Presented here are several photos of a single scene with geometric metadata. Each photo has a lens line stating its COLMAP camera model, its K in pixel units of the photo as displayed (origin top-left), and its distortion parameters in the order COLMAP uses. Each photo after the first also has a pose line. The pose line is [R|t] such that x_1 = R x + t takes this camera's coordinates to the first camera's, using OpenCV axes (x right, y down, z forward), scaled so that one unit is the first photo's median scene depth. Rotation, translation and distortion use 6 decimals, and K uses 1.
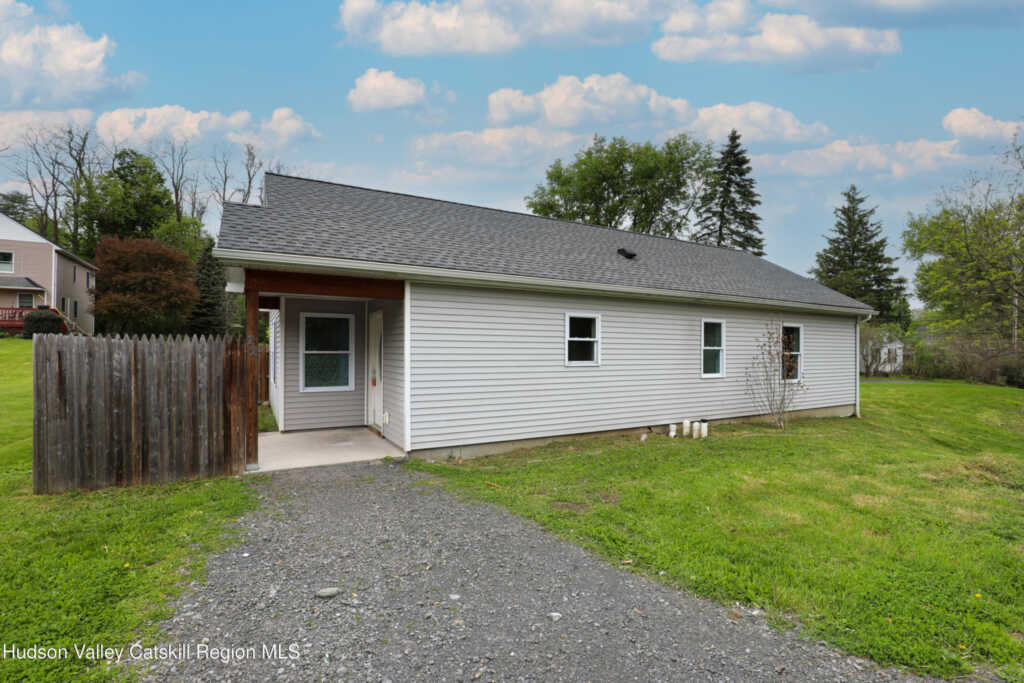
lens RADIAL K [[468.4, 0, 504.9], [0, 468.4, 344.1], [0, 0, 1]] dist [-0.038123, 0.007739]
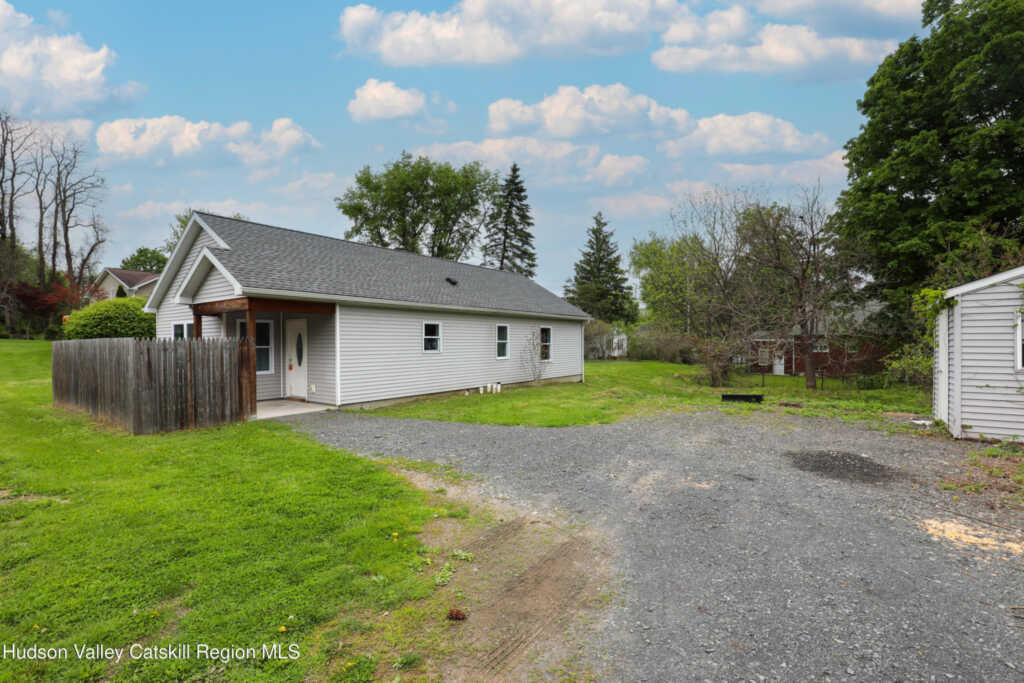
lens RADIAL K [[468.4, 0, 504.9], [0, 468.4, 344.1], [0, 0, 1]] dist [-0.038123, 0.007739]
pose [[0.905726, -0.011017, 0.423720, -0.062244], [0.003454, 0.999821, 0.018614, -0.003207], [-0.423849, -0.015395, 0.905602, -0.127256]]
